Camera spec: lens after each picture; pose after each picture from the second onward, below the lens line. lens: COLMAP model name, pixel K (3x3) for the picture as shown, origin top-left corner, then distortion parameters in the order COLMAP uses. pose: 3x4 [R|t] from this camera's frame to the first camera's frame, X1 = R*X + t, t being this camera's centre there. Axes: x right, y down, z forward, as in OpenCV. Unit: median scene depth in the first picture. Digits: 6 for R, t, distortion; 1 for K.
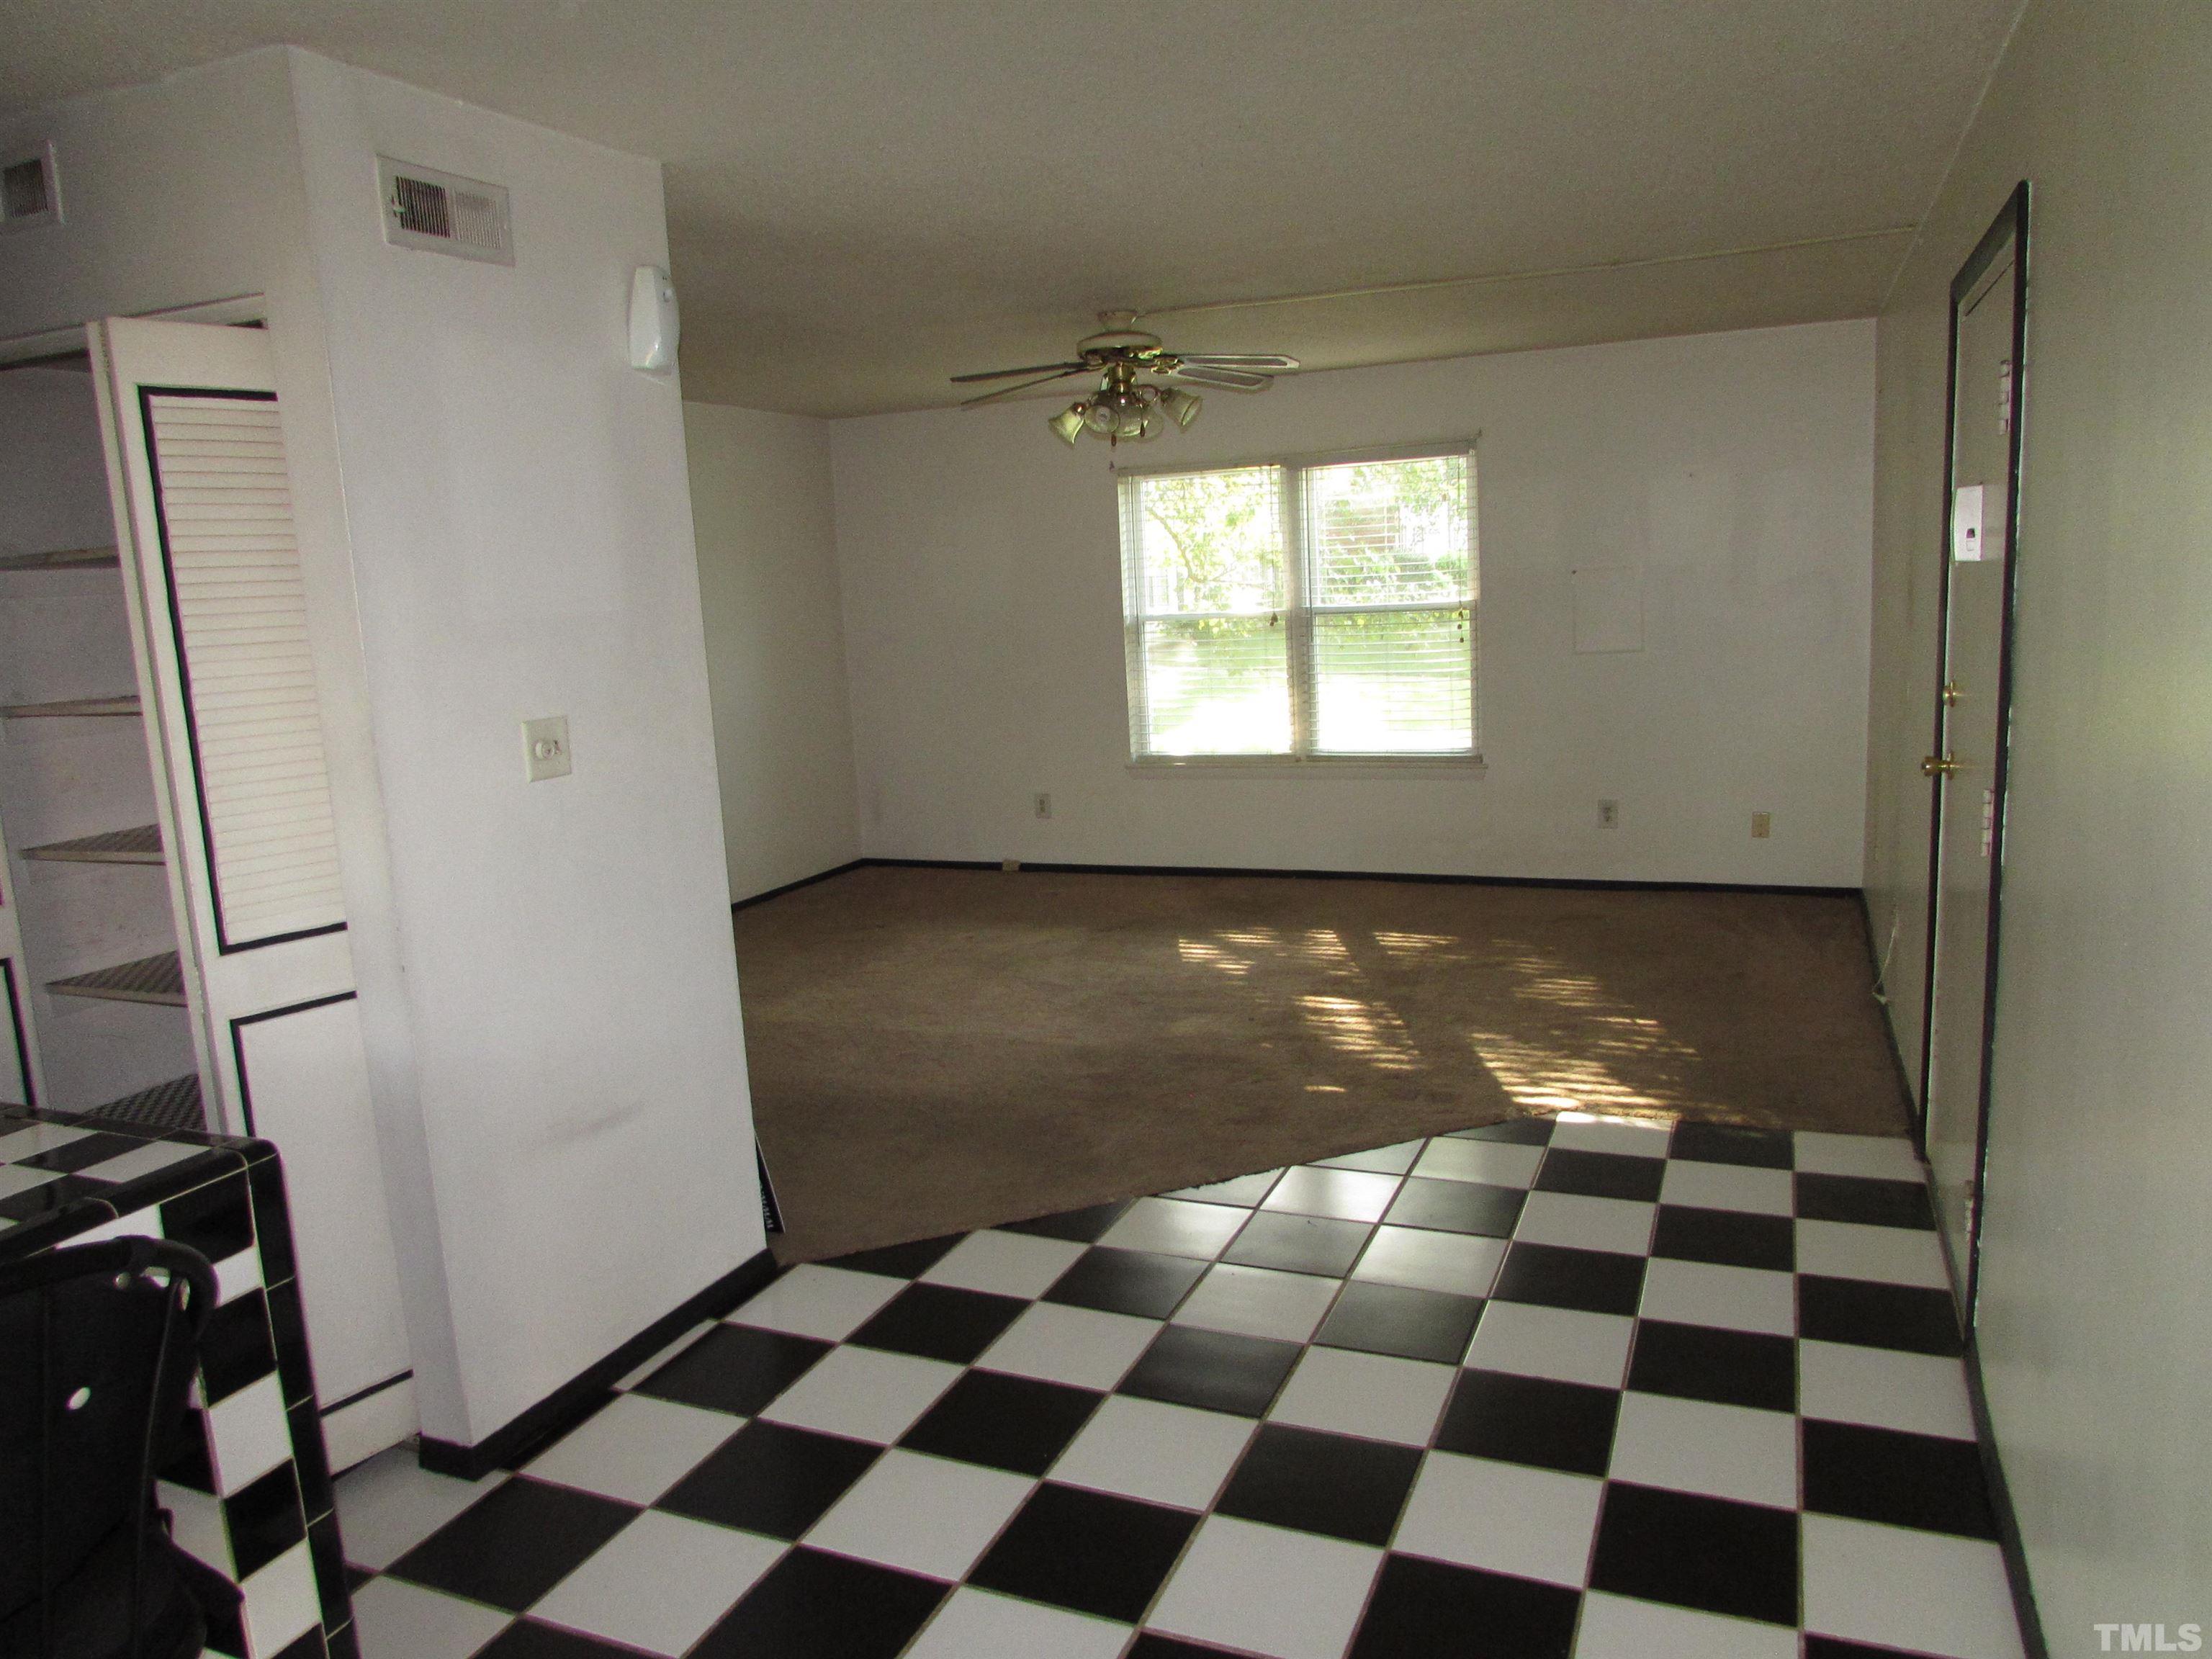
lens RADIAL K [[1553.0, 0, 1100.5], [0, 1553.0, 824.0], [0, 0, 1]] dist [-0.018681, -0.000766]
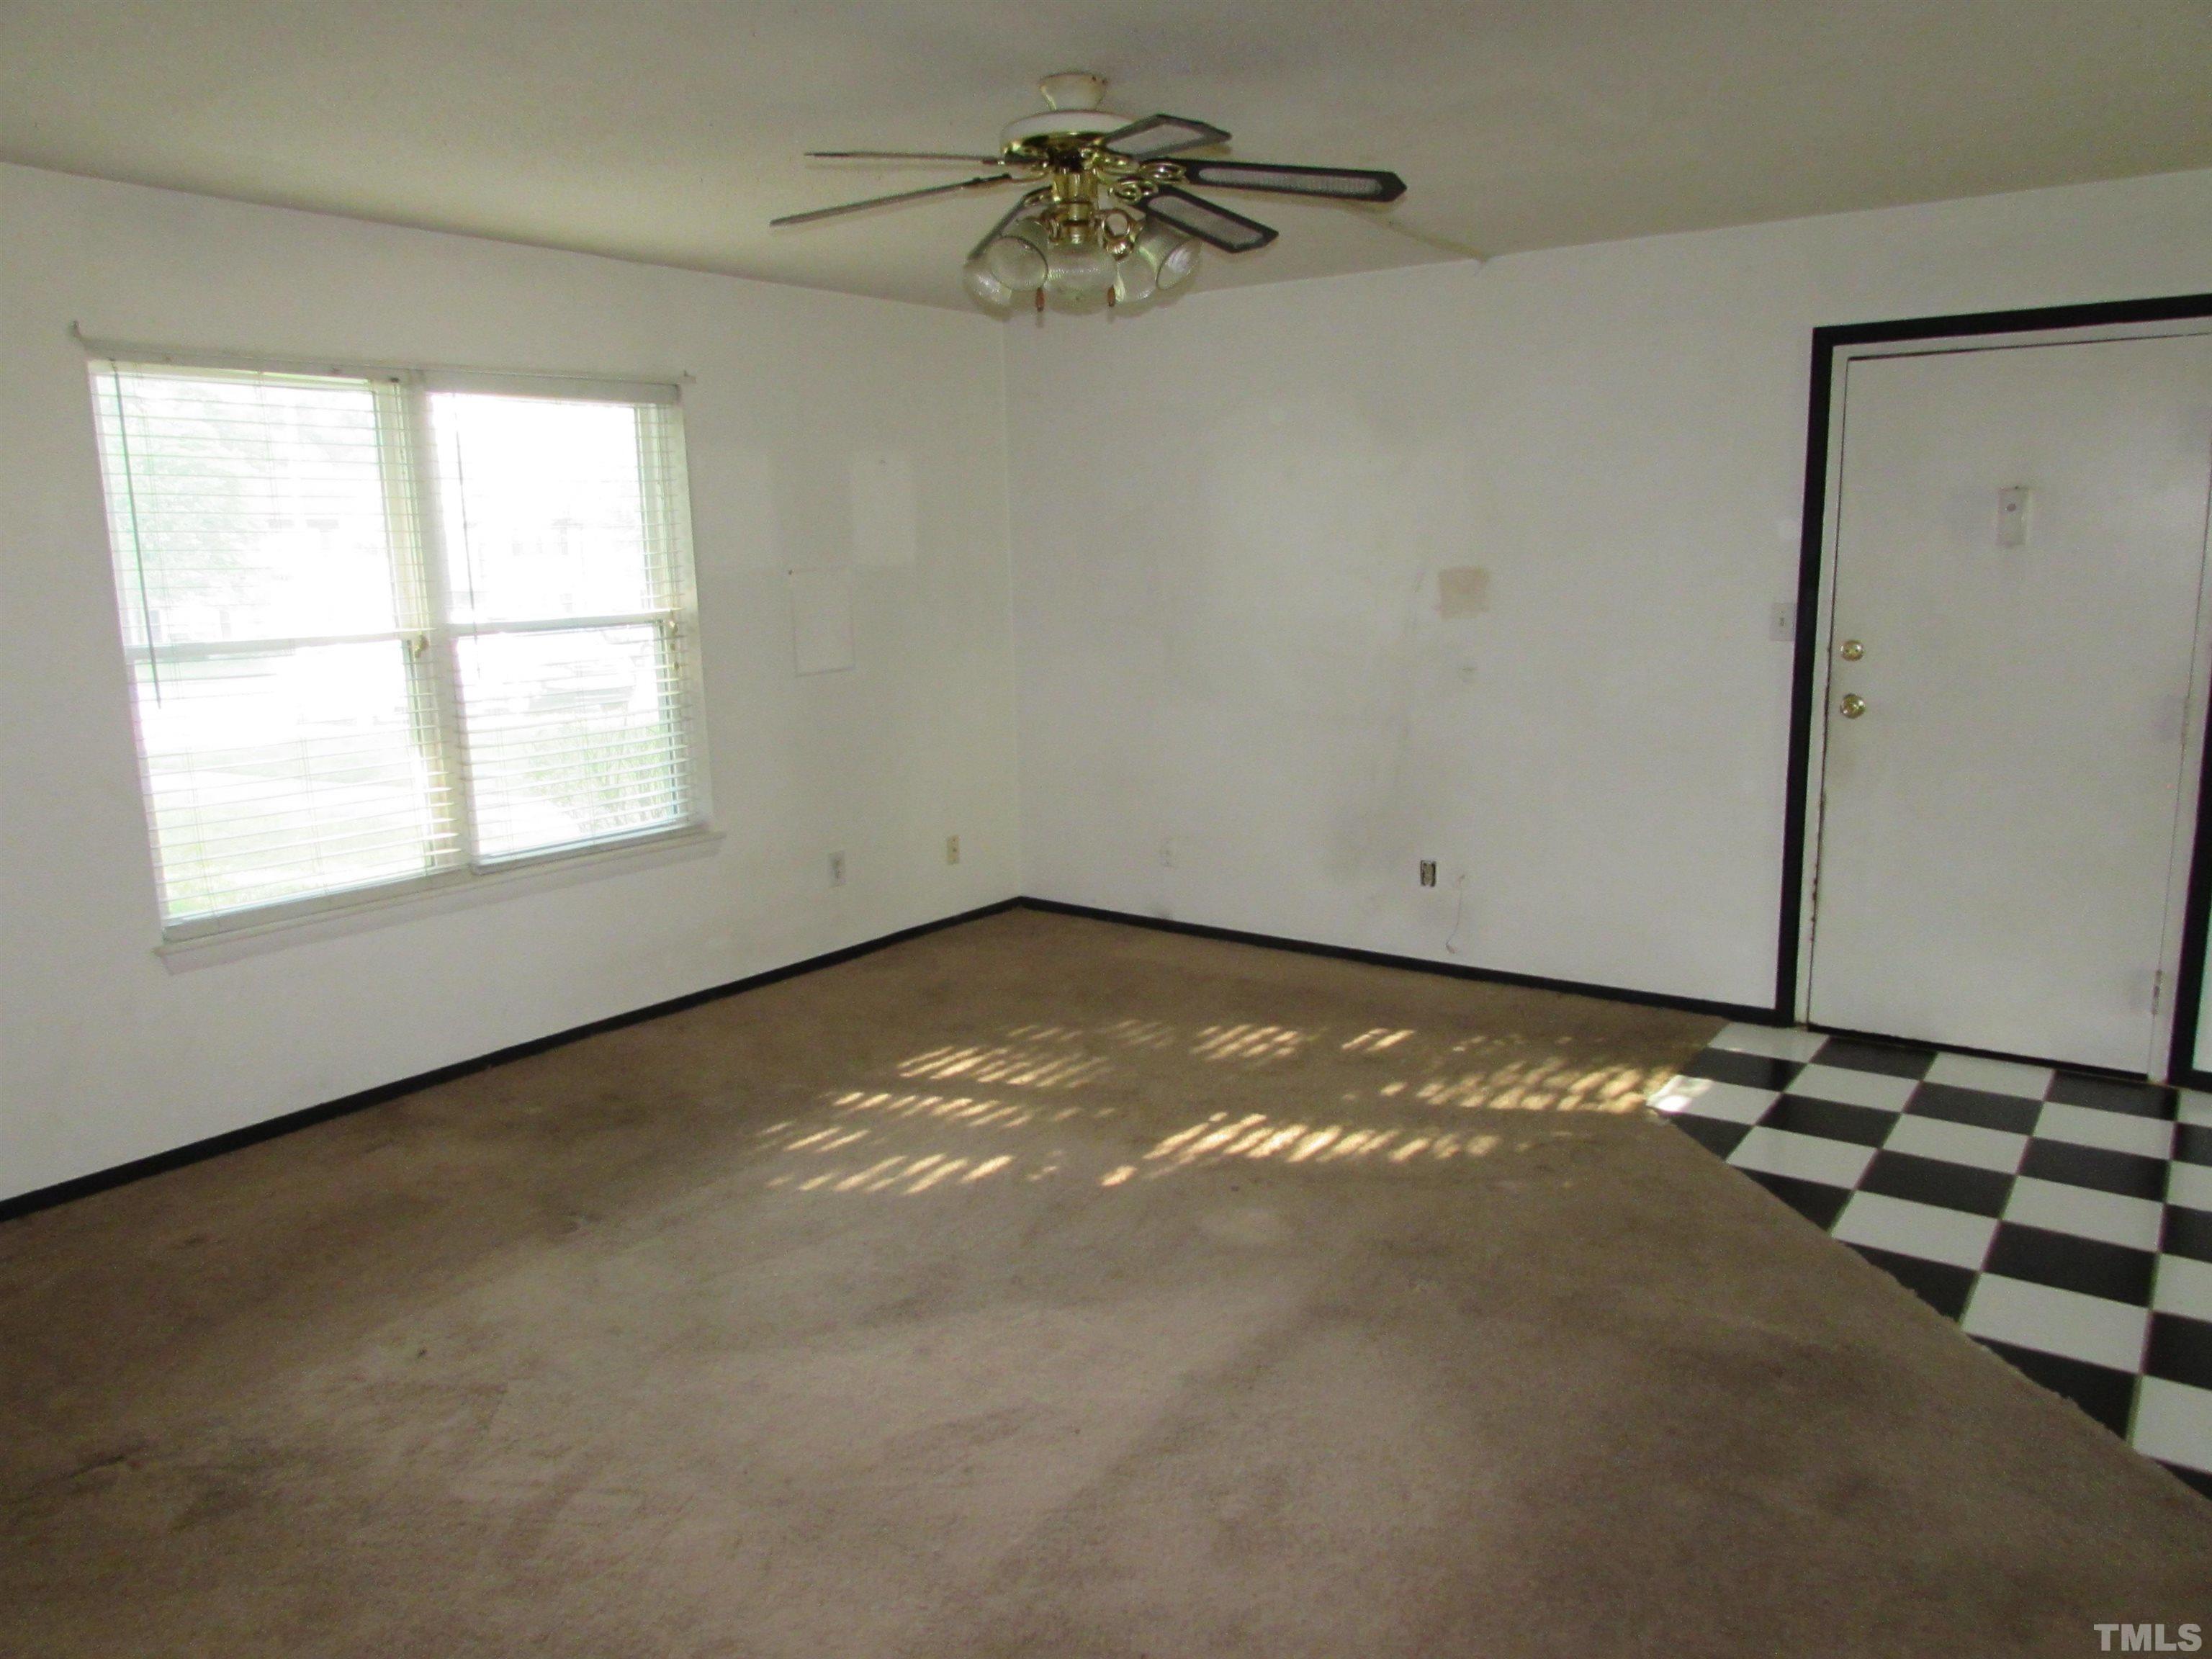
lens RADIAL K [[1553.0, 0, 1103.3], [0, 1553.0, 842.5], [0, 0, 1]] dist [-0.018681, -0.000766]
pose [[0.229163, -0.137292, 0.963657, -0.421152], [0.162731, 0.981474, 0.101132, -0.079068], [-0.959689, 0.133642, 0.247259, 0.646180]]
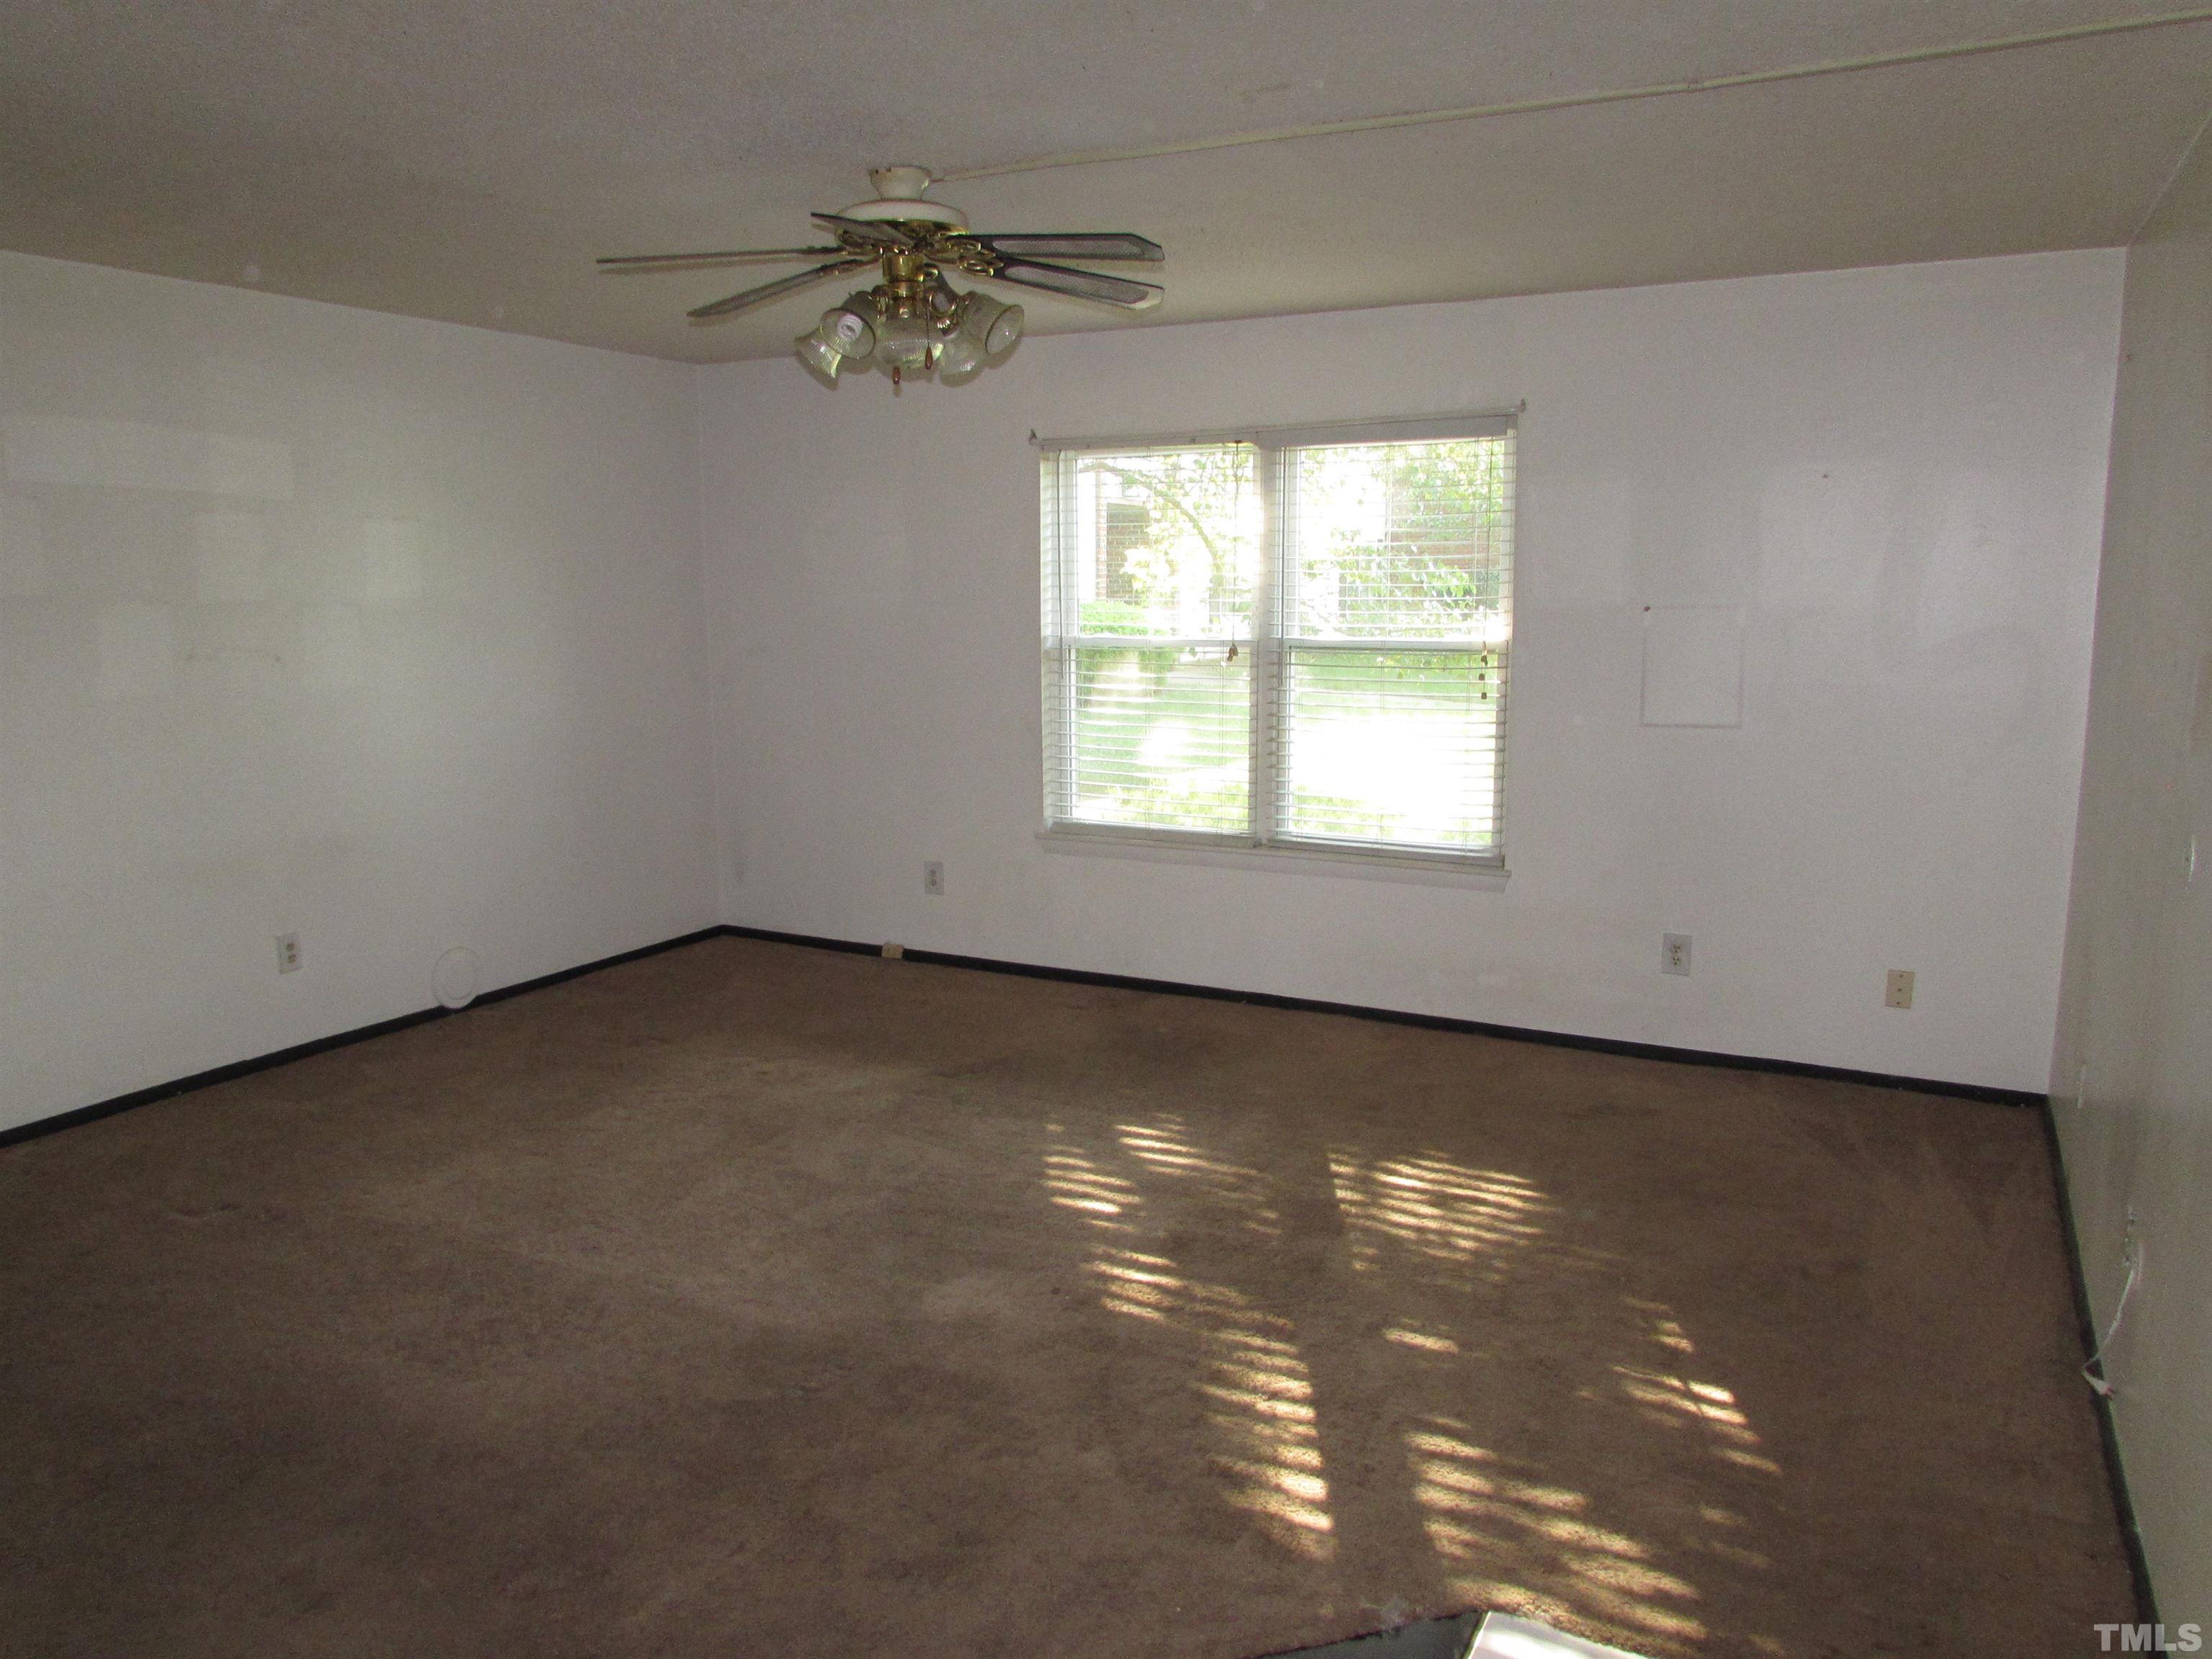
lens RADIAL K [[1553.0, 0, 1103.6], [0, 1553.0, 822.9], [0, 0, 1]] dist [-0.018681, -0.000766]
pose [[0.995729, 0.058380, -0.071519, 0.113039], [-0.058398, 0.998292, 0.001854, -0.051196], [0.071505, 0.002330, 0.997438, 0.274722]]
